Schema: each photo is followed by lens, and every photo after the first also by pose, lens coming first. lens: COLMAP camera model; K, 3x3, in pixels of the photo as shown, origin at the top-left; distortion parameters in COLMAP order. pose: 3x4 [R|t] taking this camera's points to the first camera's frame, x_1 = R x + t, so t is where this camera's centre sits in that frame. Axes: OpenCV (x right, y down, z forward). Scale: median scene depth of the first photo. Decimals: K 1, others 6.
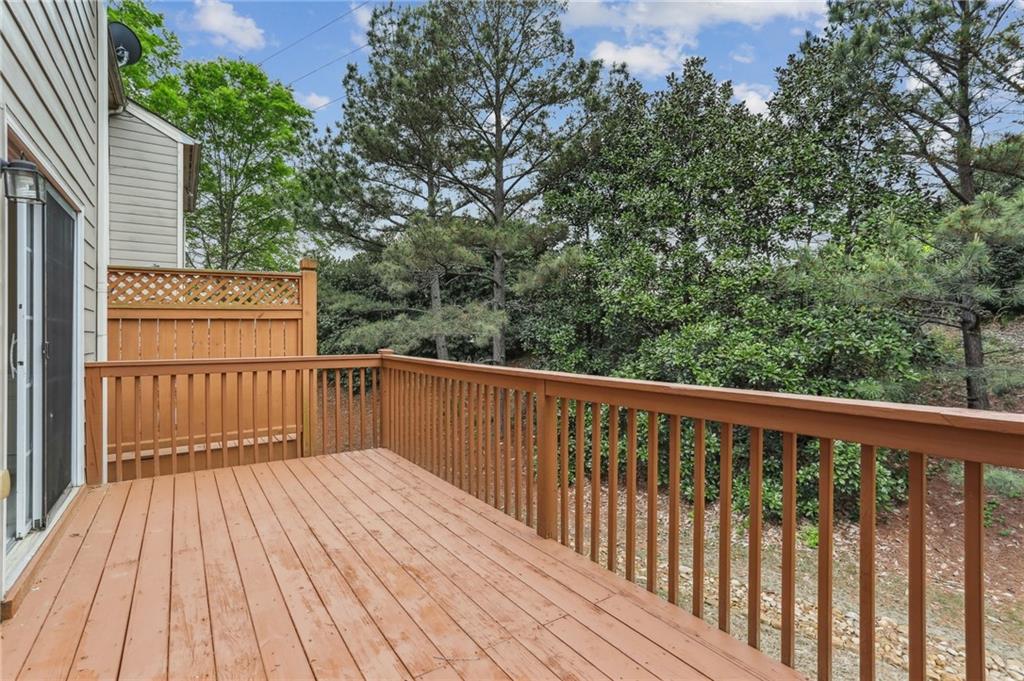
lens RADIAL K [[500.3, 0, 510.3], [0, 500.3, 341.7], [0, 0, 1]] dist [-0.005677, -0.000031]
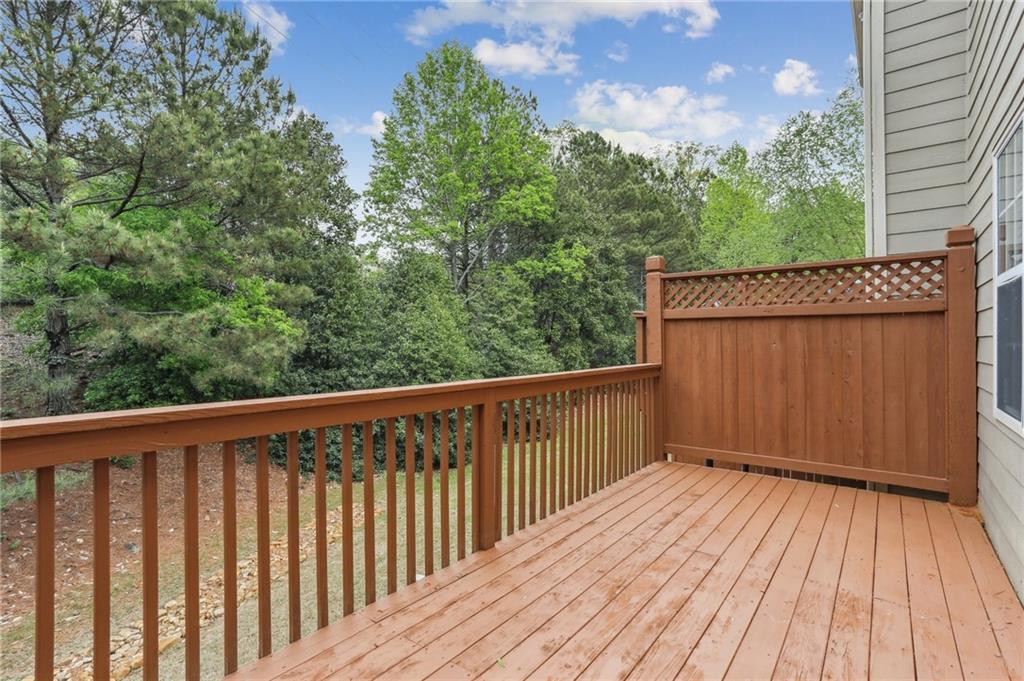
lens RADIAL K [[500.3, 0, 509.7], [0, 500.3, 341.5], [0, 0, 1]] dist [-0.005677, -0.000031]
pose [[-0.333851, -0.001470, 0.942625, -1.073263], [-0.003620, 0.999993, 0.000277, -0.027351], [-0.942619, -0.003320, -0.333854, 1.563633]]
